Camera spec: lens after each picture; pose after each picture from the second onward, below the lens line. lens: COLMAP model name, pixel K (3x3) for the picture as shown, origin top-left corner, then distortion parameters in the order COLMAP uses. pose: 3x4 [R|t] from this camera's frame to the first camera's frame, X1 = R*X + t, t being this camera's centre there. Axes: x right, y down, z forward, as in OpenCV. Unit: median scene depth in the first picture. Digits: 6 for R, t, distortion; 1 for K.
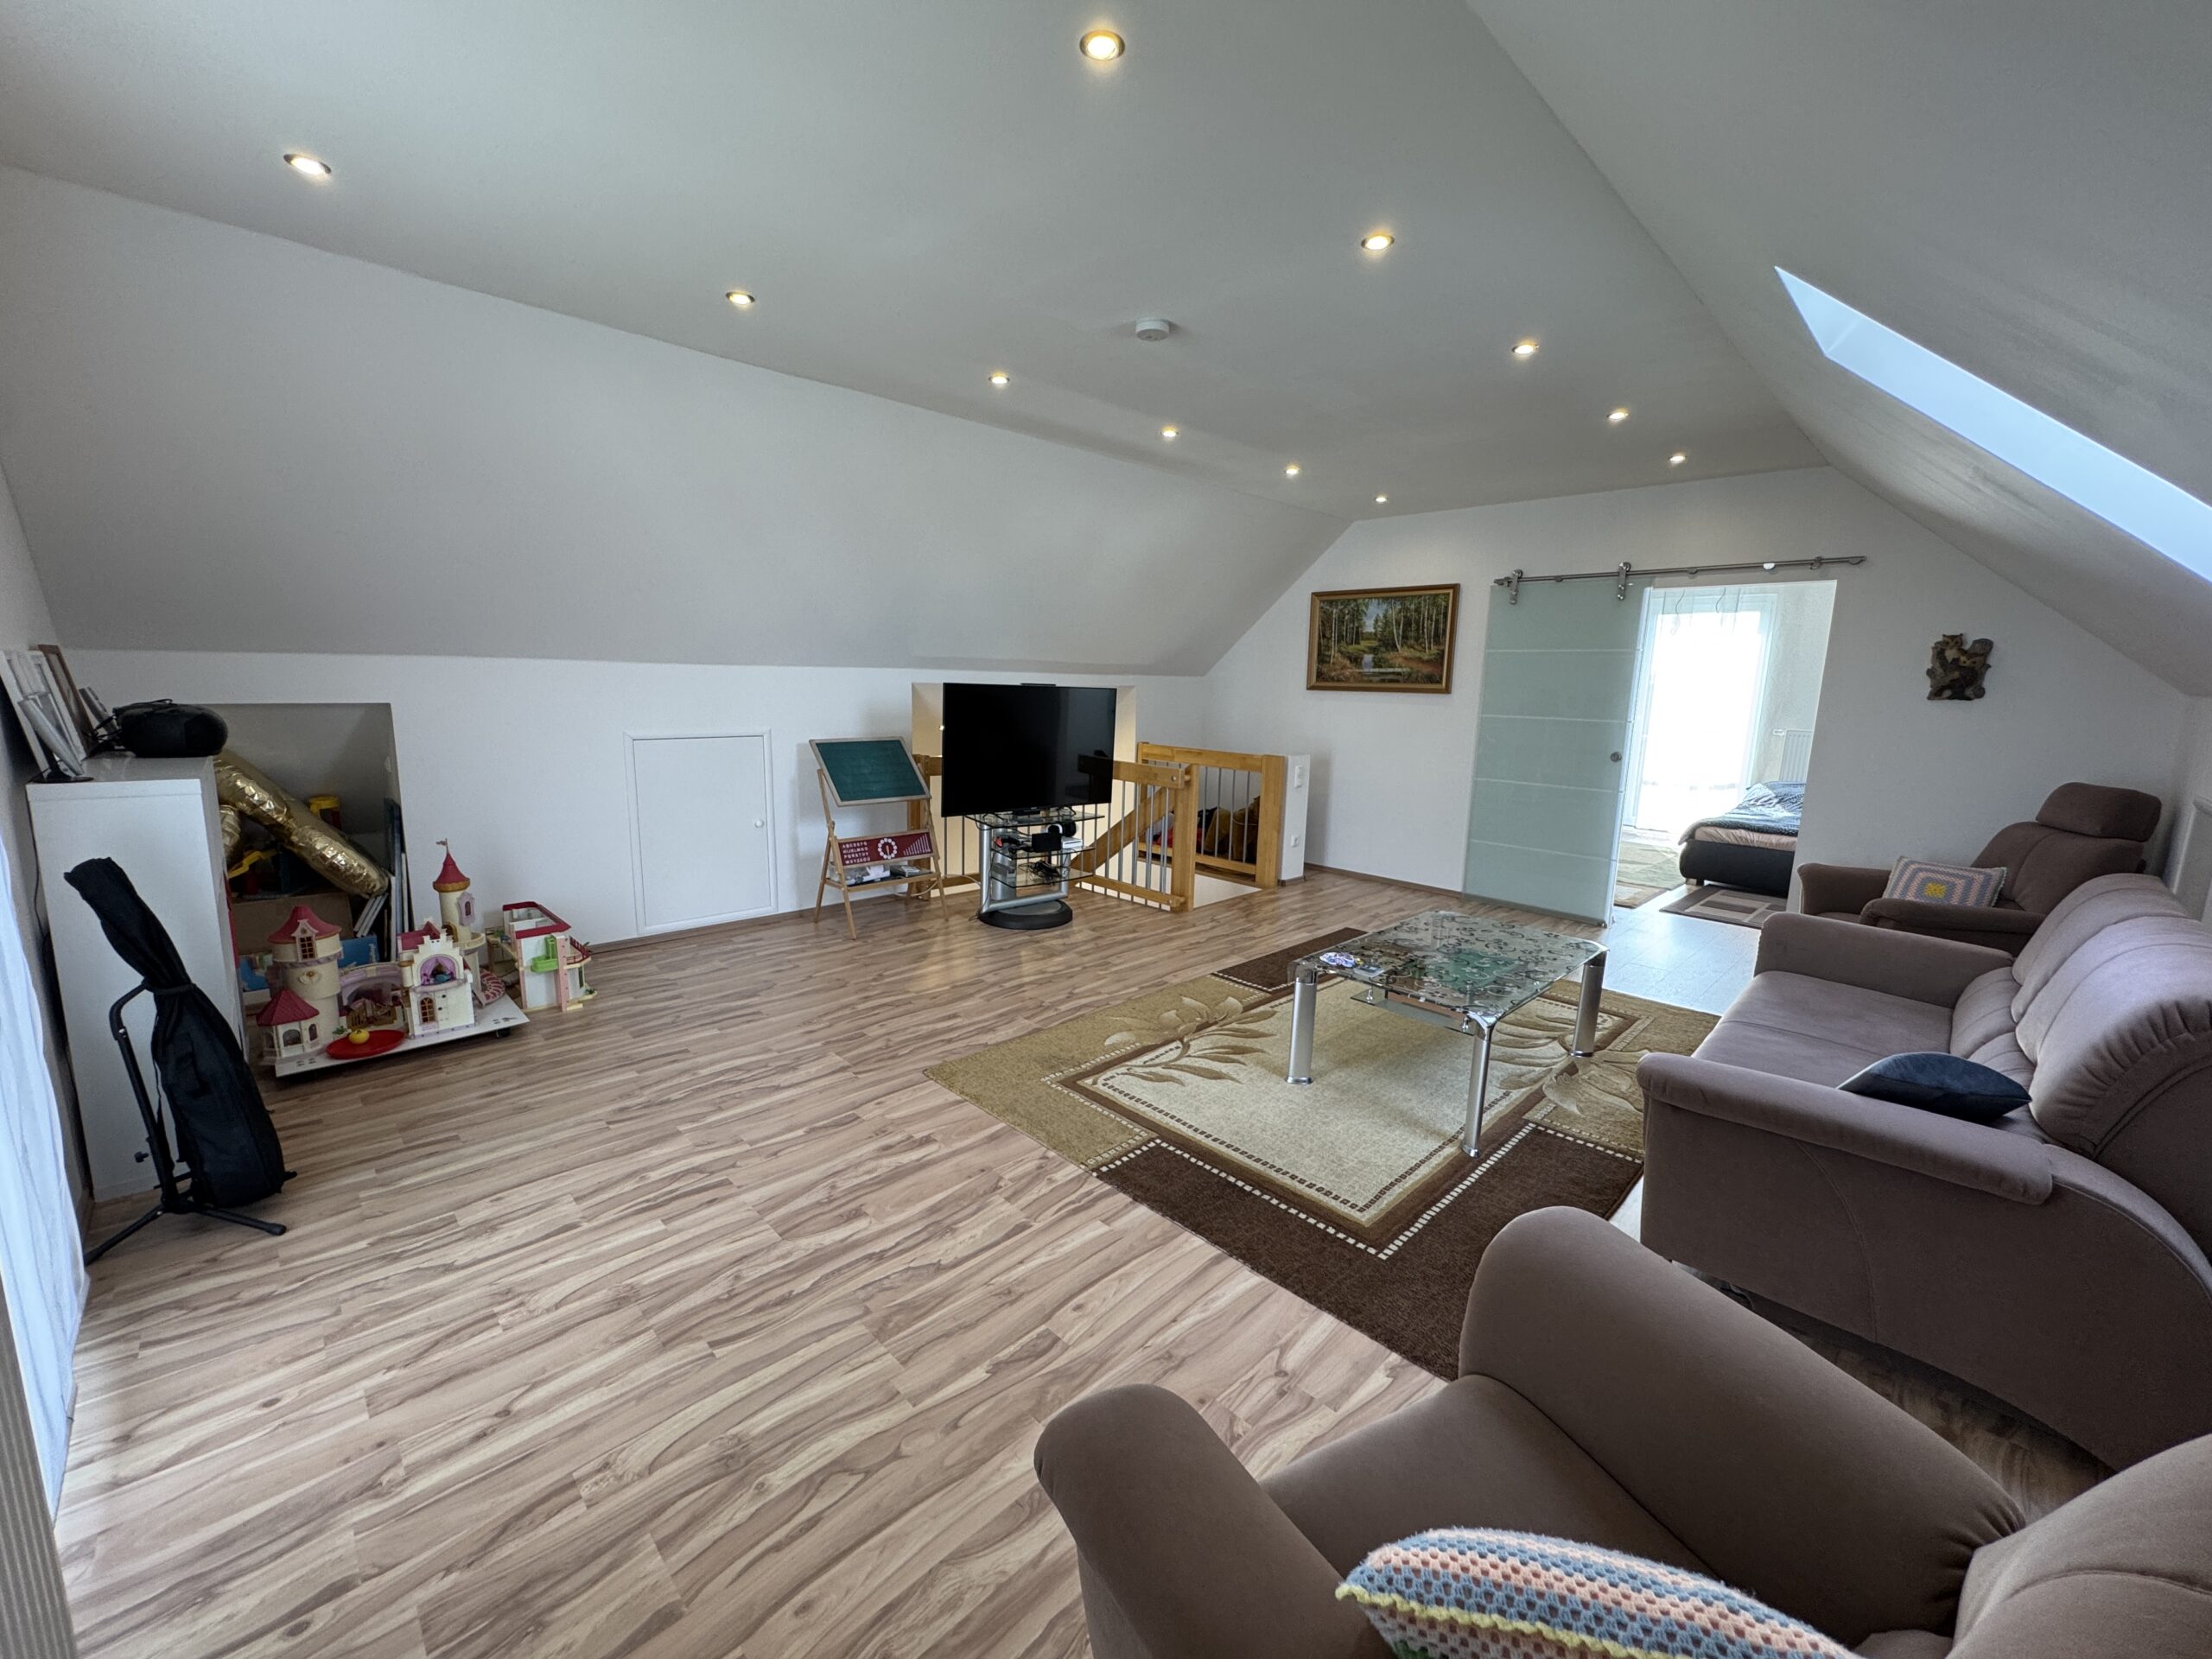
lens RADIAL K [[882.1, 0, 1108.0], [0, 882.1, 827.6], [0, 0, 1]] dist [-0.002775, 0.000461]
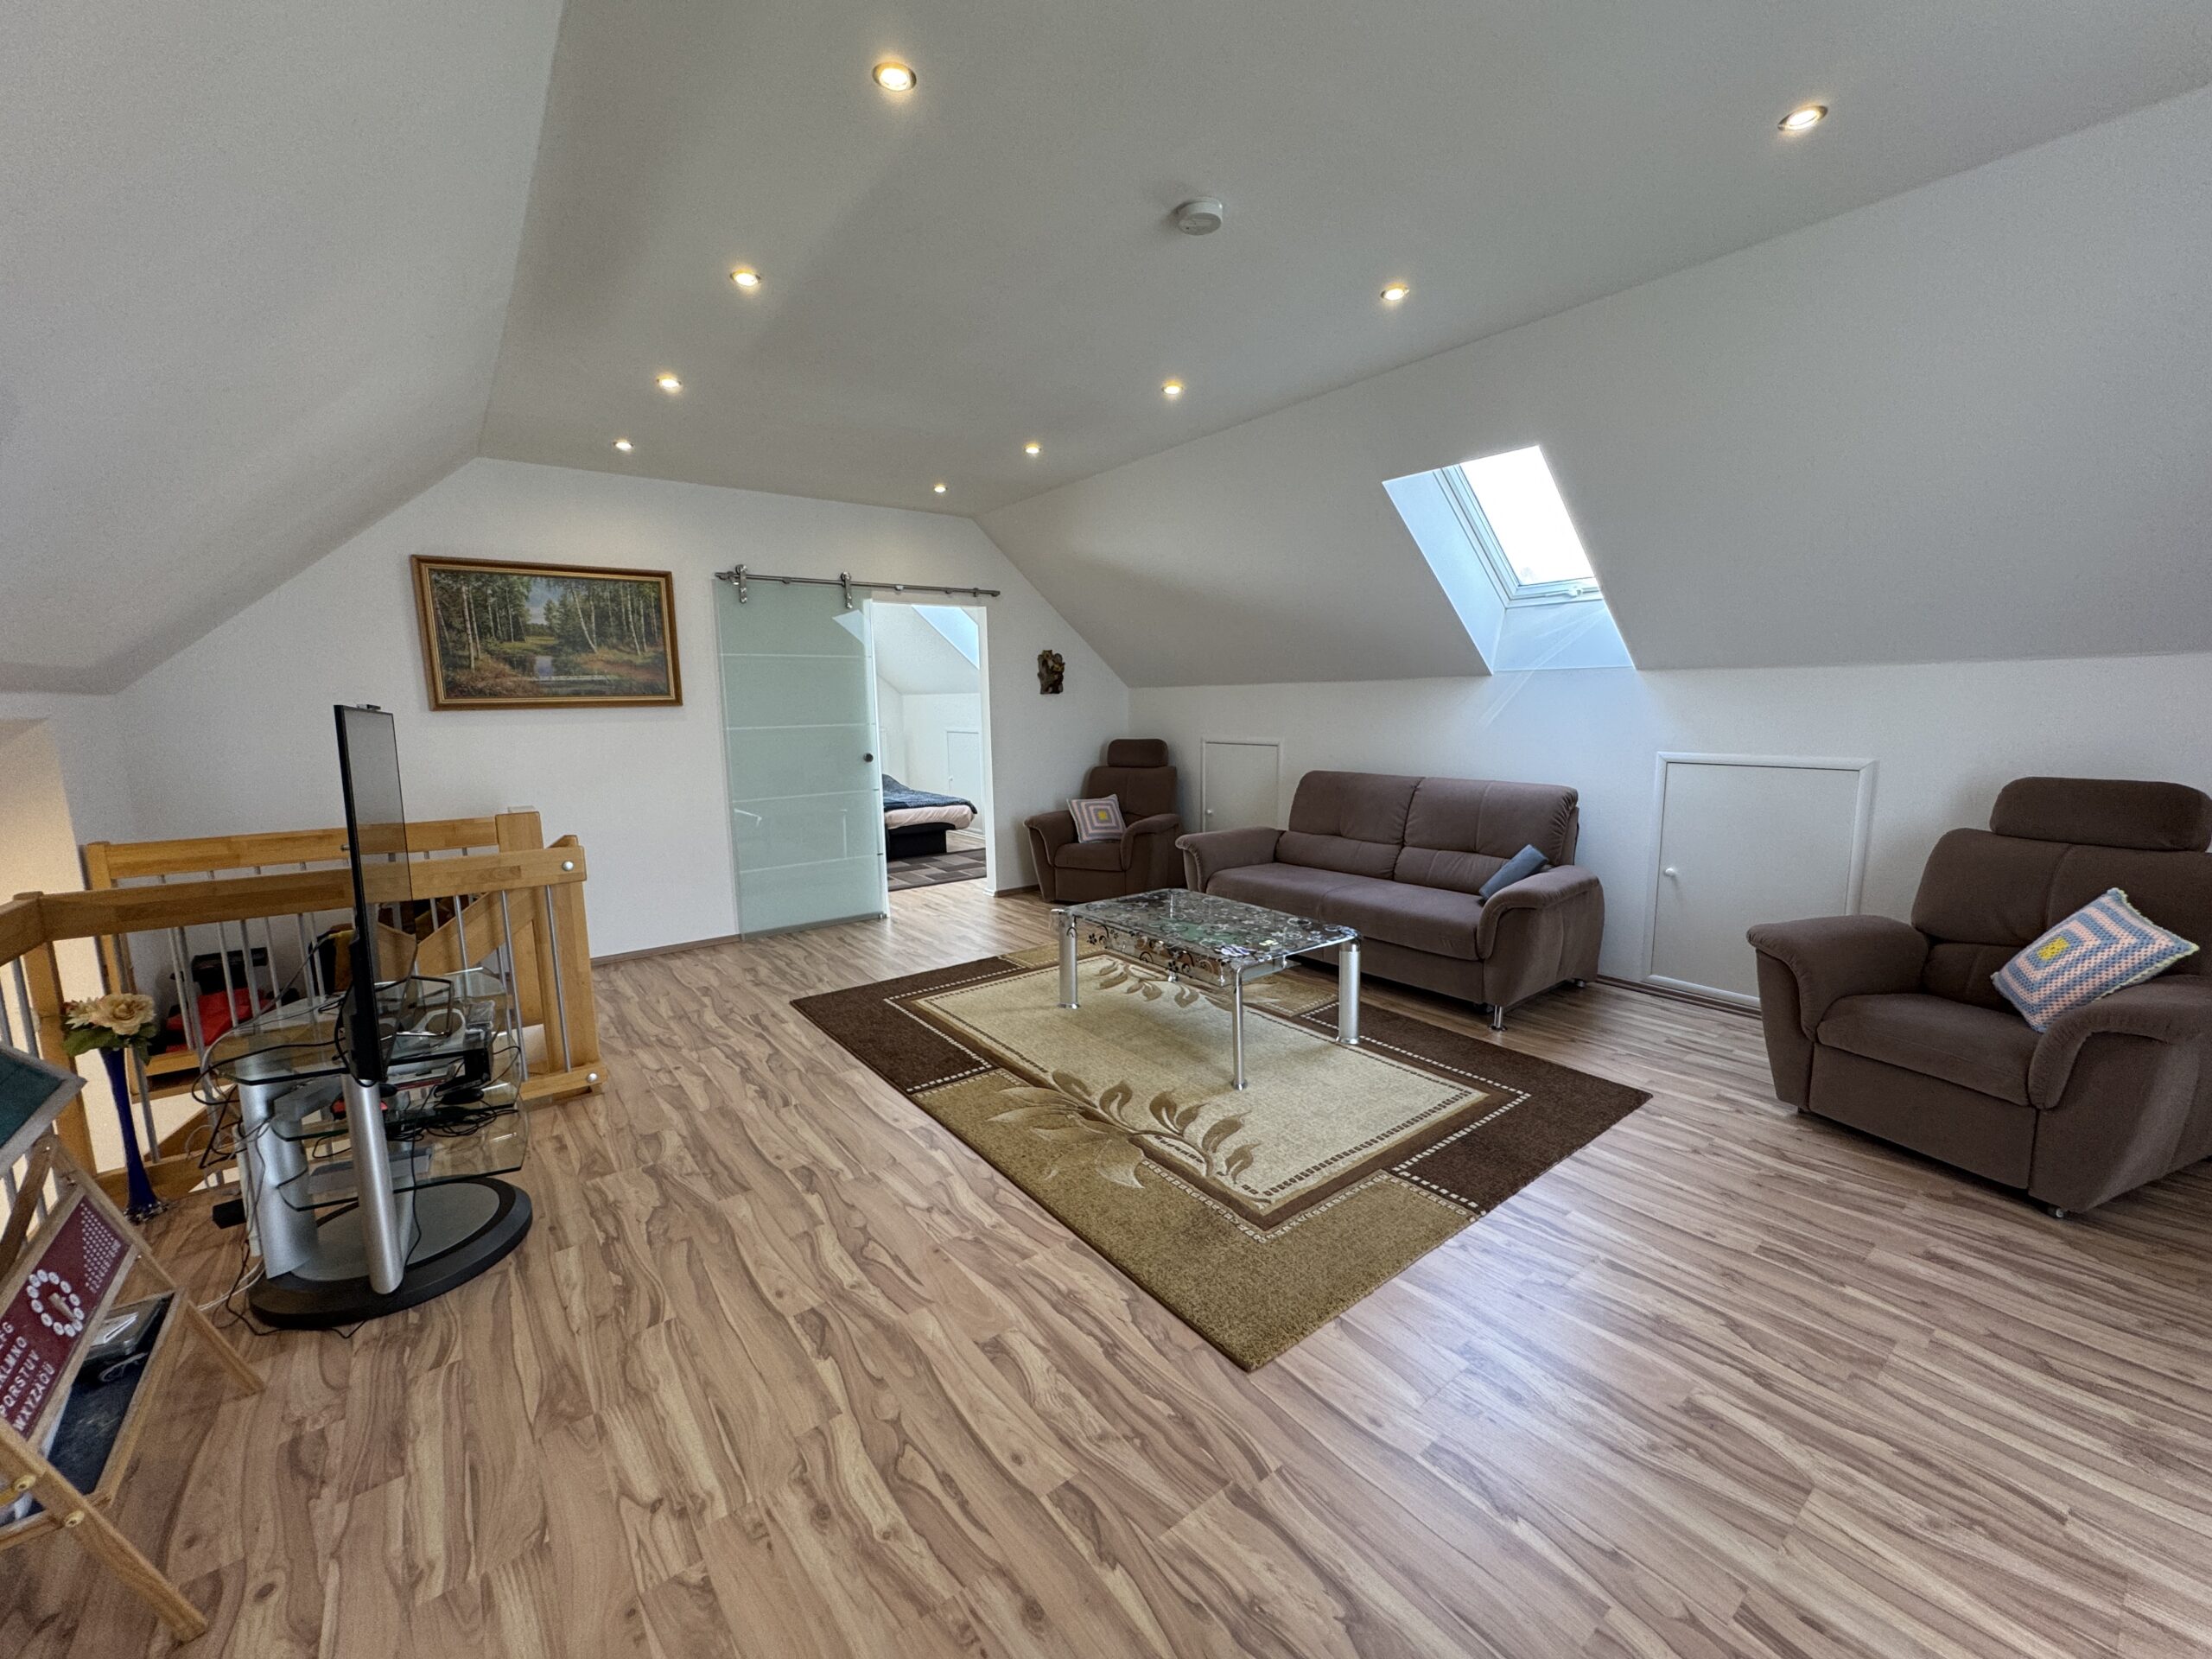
lens RADIAL K [[882.1, 0, 1107.3], [0, 882.1, 823.4], [0, 0, 1]] dist [-0.002775, 0.000461]
pose [[0.123056, -0.162480, 0.979008, -0.587470], [0.186354, 0.972740, 0.138016, -0.129756], [-0.974746, 0.165459, 0.149980, 0.777808]]
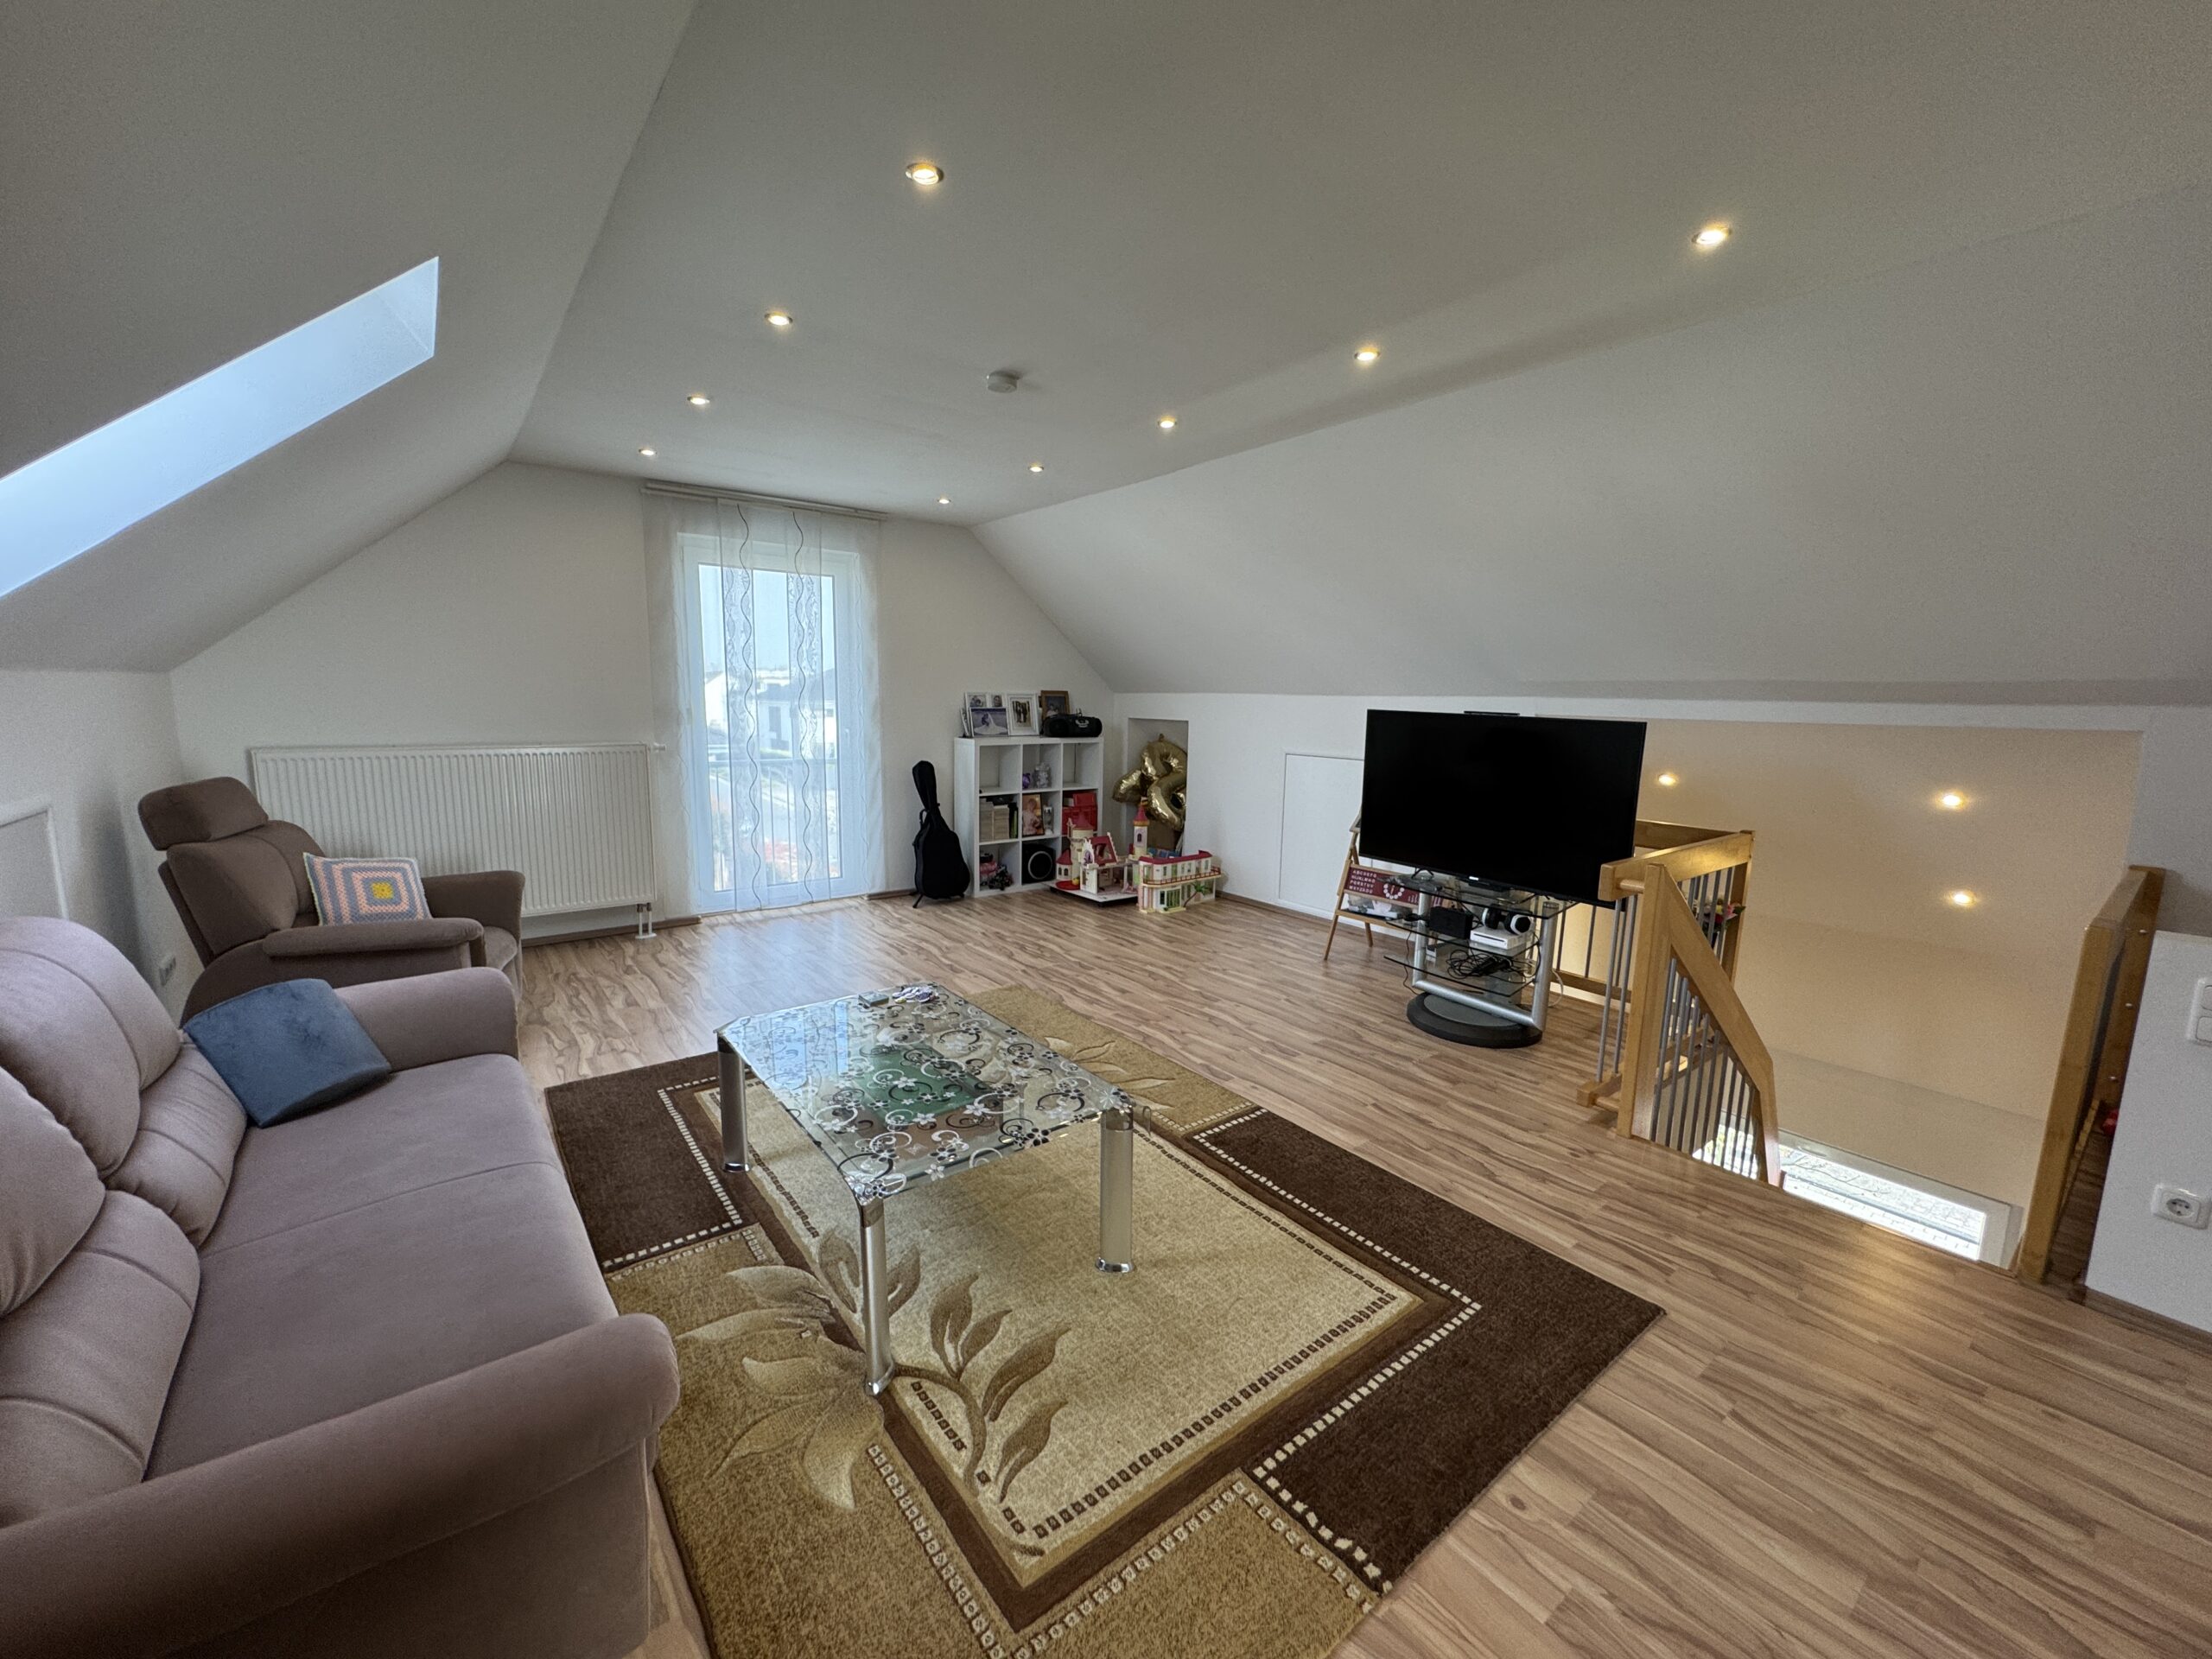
lens RADIAL K [[882.1, 0, 1106.8], [0, 882.1, 835.4], [0, 0, 1]] dist [-0.002775, 0.000461]
pose [[-0.118951, 0.129657, -0.984398, 0.895222], [-0.186484, 0.970876, 0.150410, -0.146654], [0.975230, 0.201466, -0.091308, 0.998642]]
